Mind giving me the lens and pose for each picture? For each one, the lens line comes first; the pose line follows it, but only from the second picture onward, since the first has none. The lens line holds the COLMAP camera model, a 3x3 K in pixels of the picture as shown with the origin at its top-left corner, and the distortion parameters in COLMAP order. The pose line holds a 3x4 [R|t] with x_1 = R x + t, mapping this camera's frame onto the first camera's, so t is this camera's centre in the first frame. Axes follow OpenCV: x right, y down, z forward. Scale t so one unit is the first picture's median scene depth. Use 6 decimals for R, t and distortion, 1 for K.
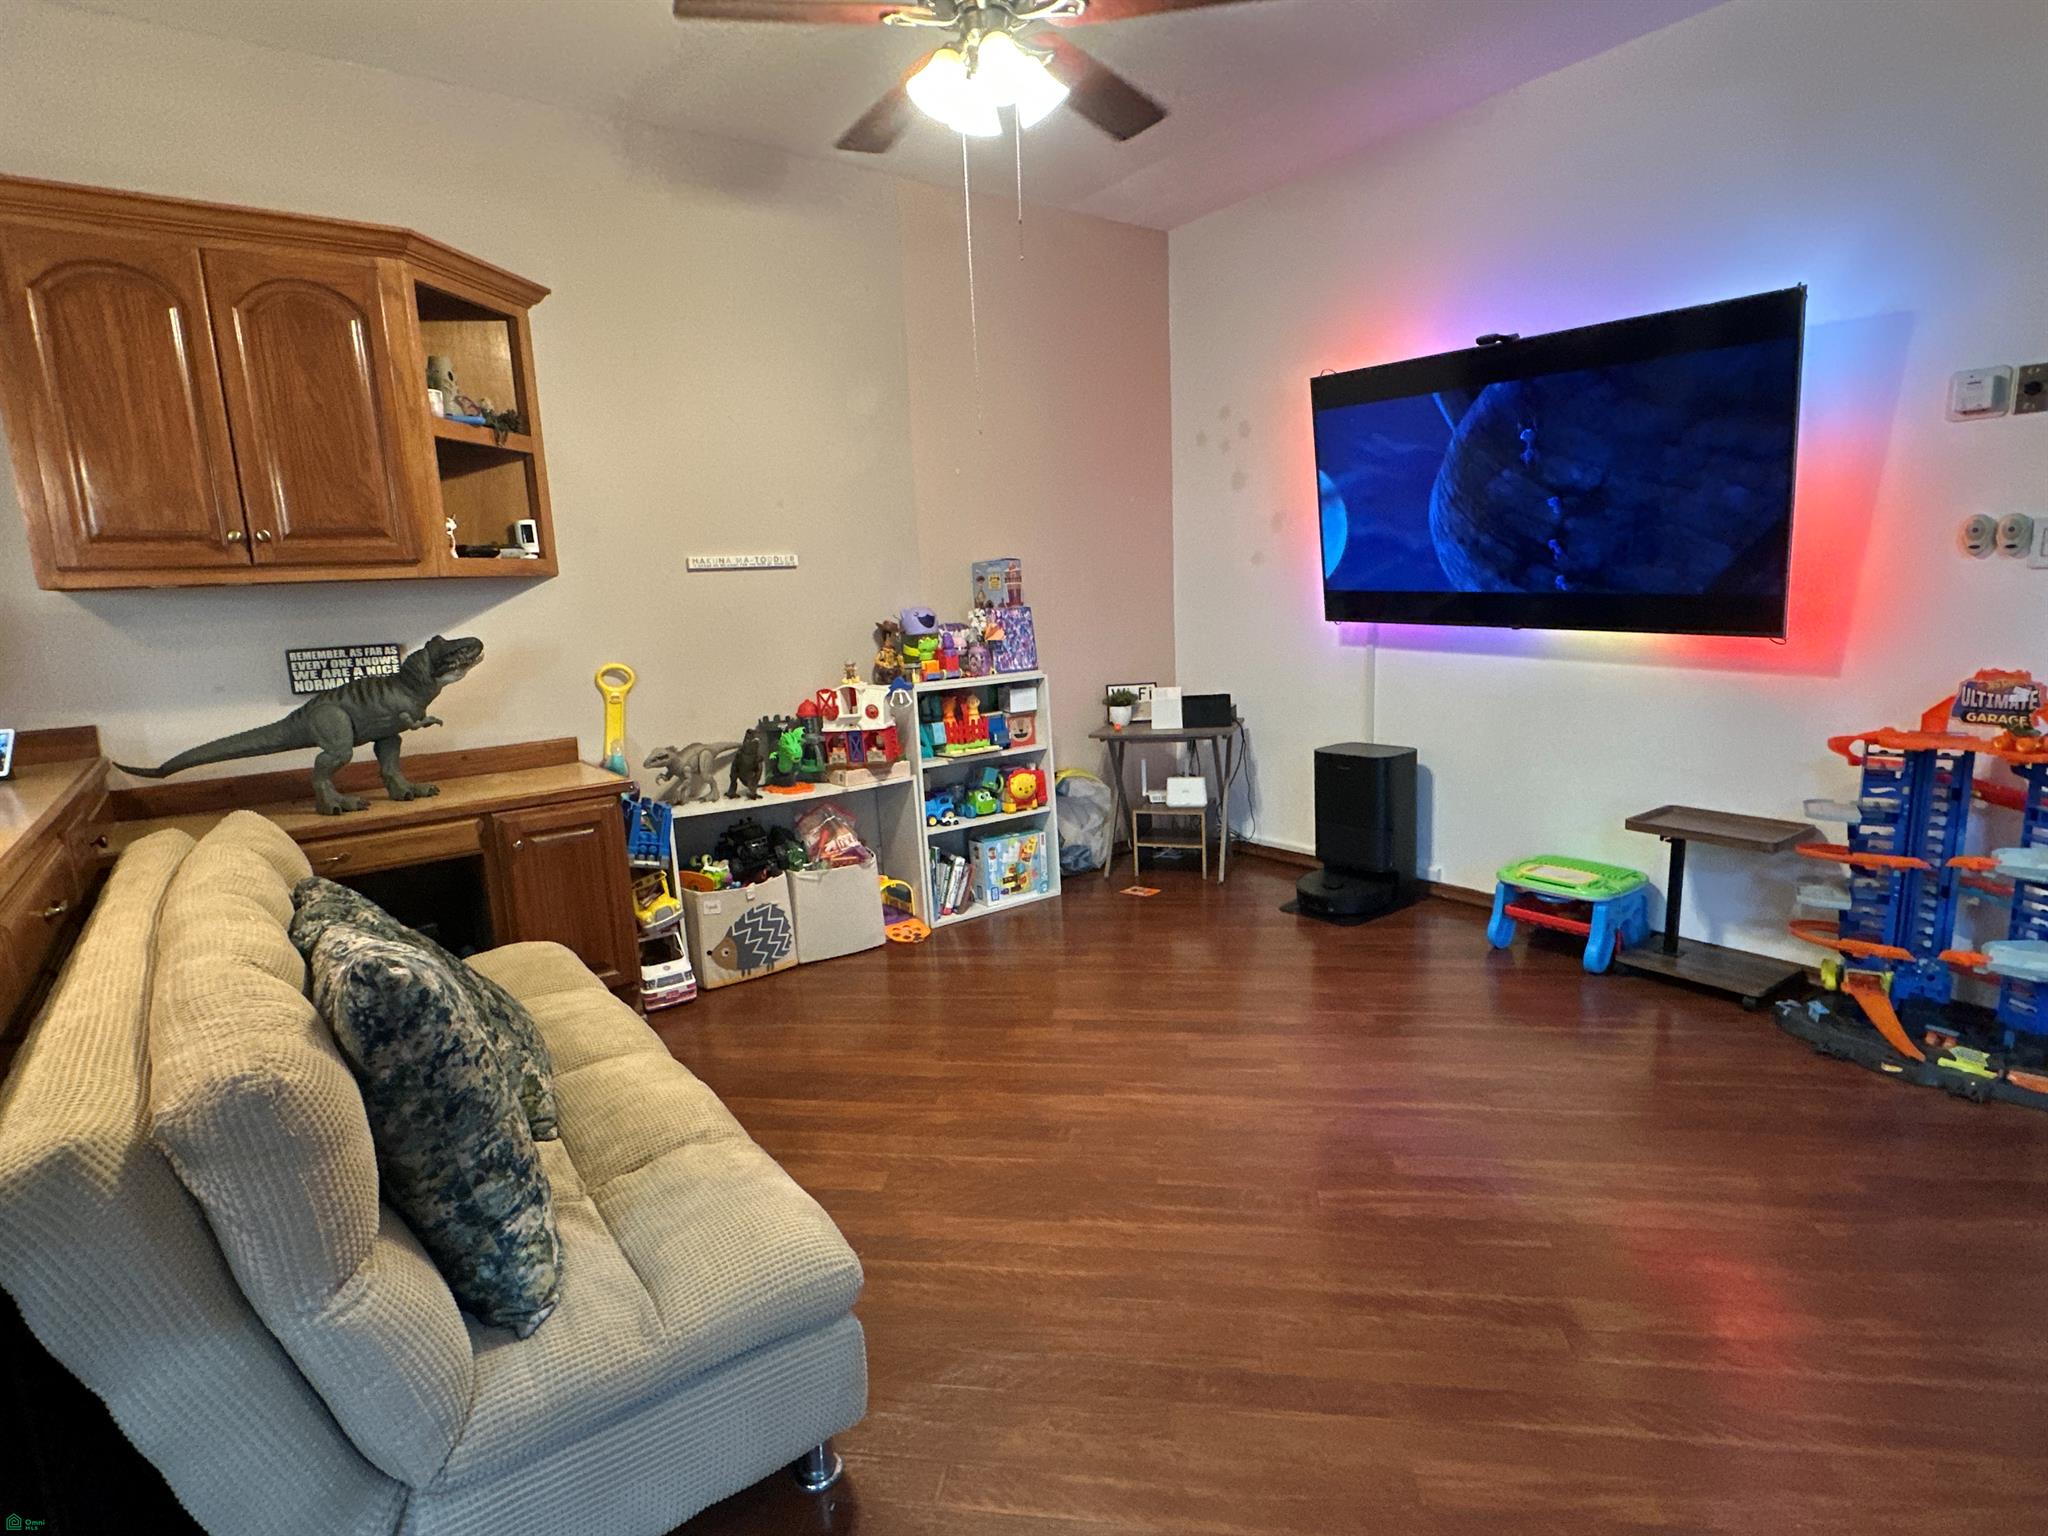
lens RADIAL K [[1085.1, 0, 1024.0], [0, 1085.1, 768.0], [0, 0, 1]] dist [0.011181, -0.000390]
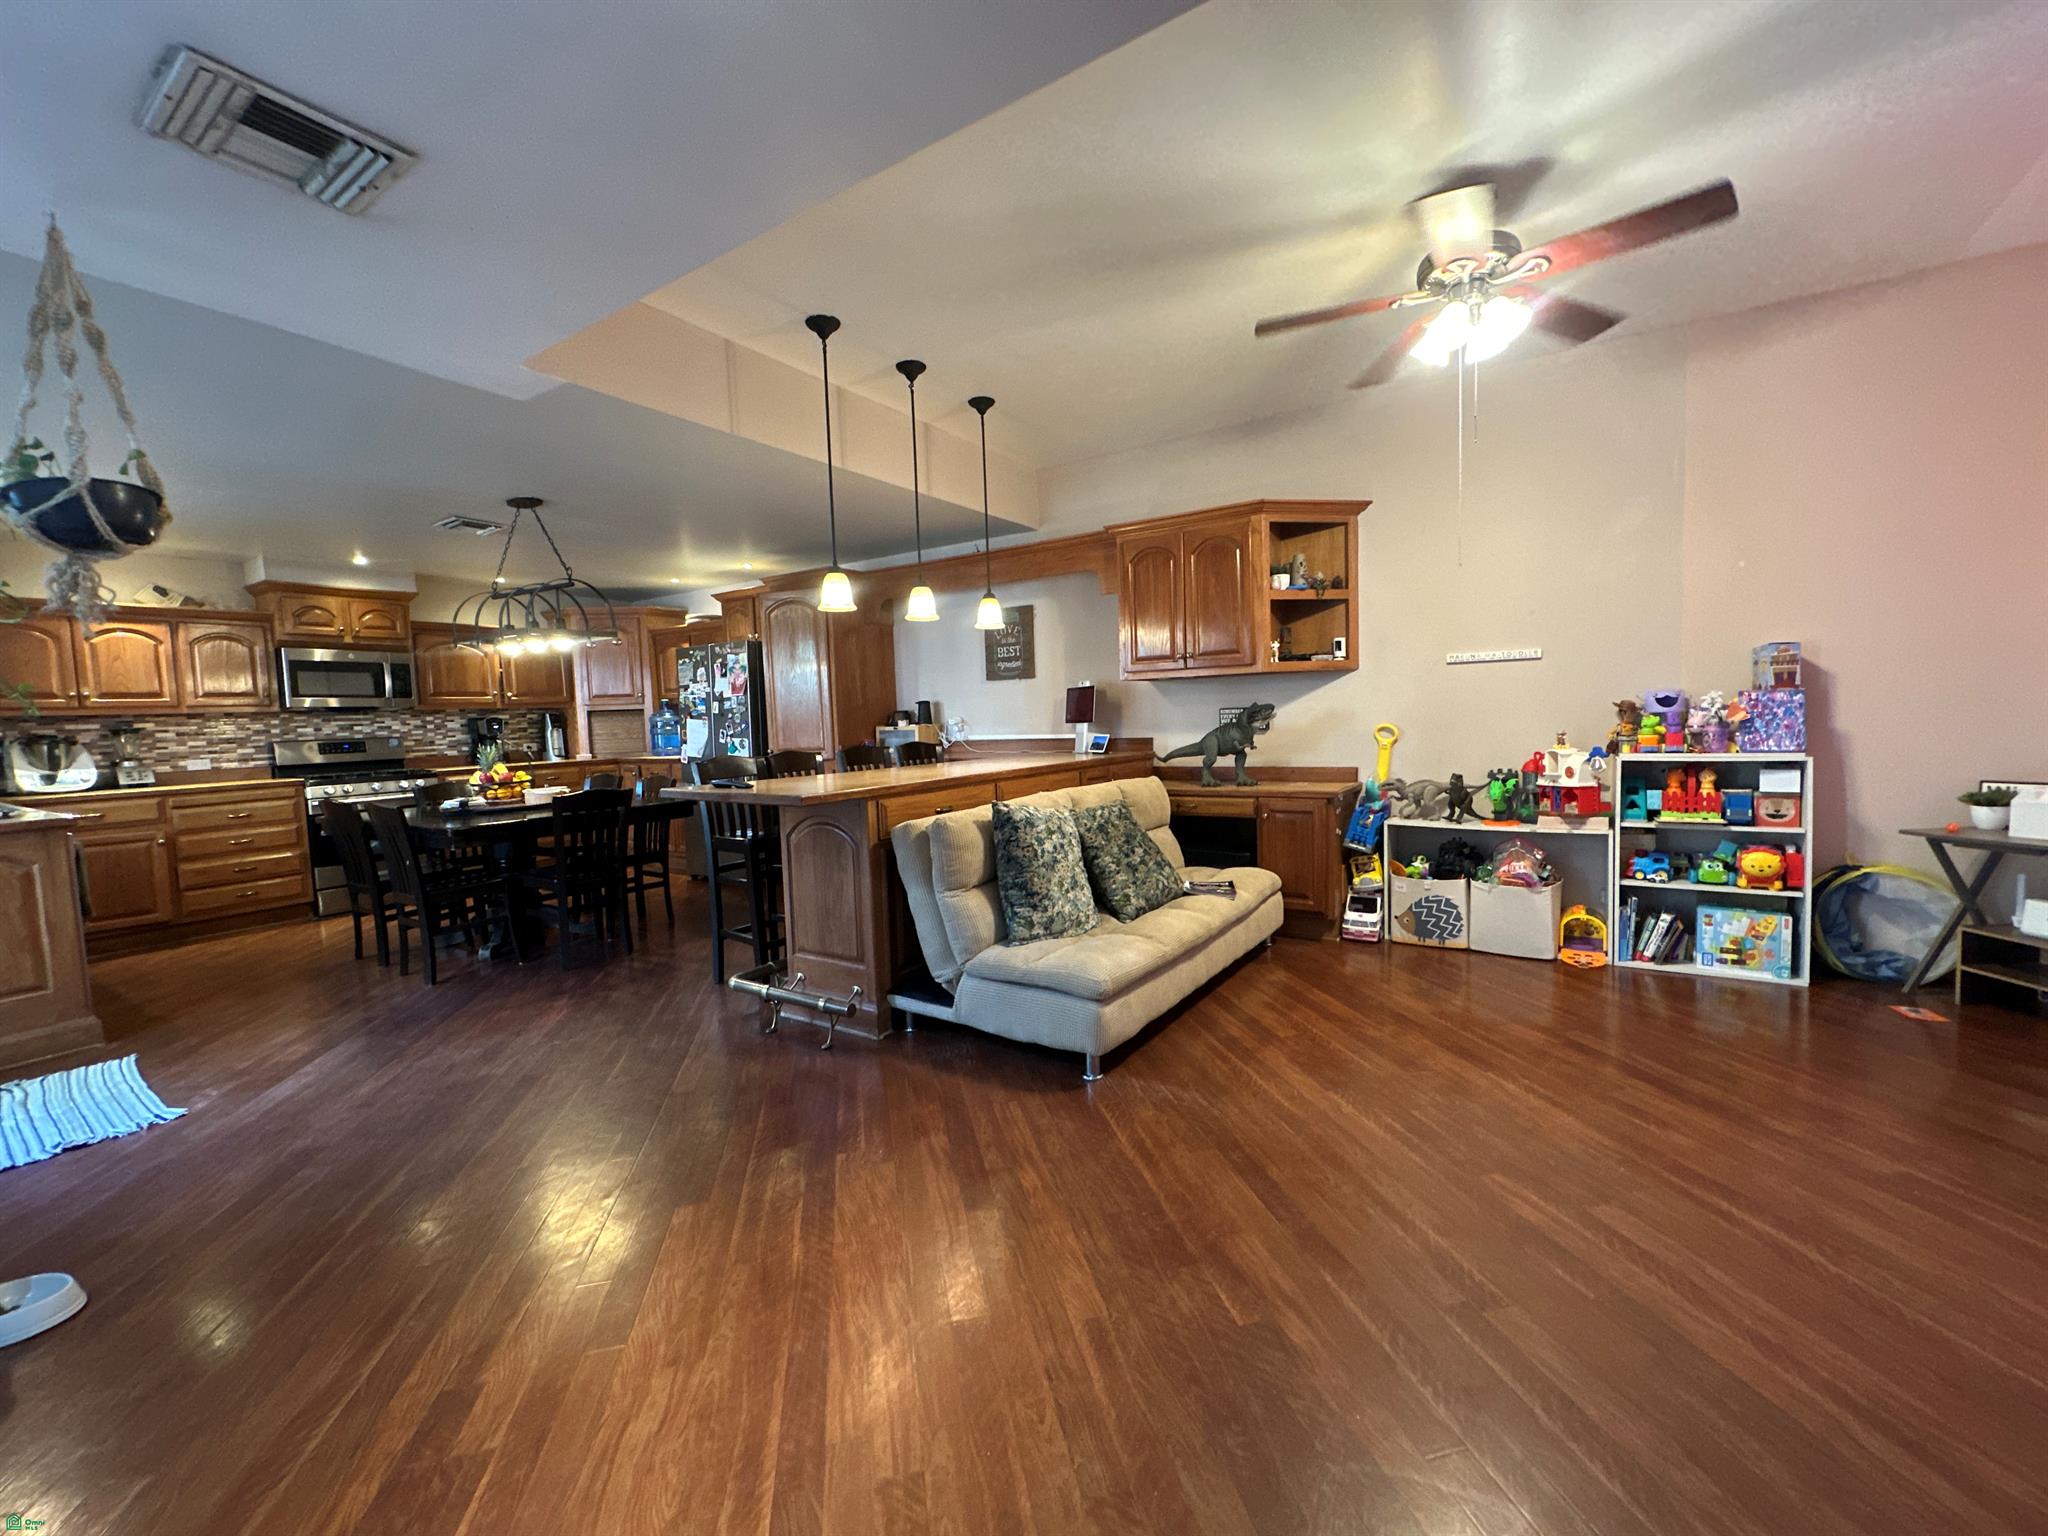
lens RADIAL K [[826.7, 0, 1024.0], [0, 826.7, 768.0], [0, 0, 1]] dist [-0.000588, 0.000028]
pose [[0.348836, 0.090035, -0.932849, 0.520490], [-0.143544, 0.988763, 0.041754, -0.006614], [0.926126, 0.119339, 0.357840, 0.082118]]
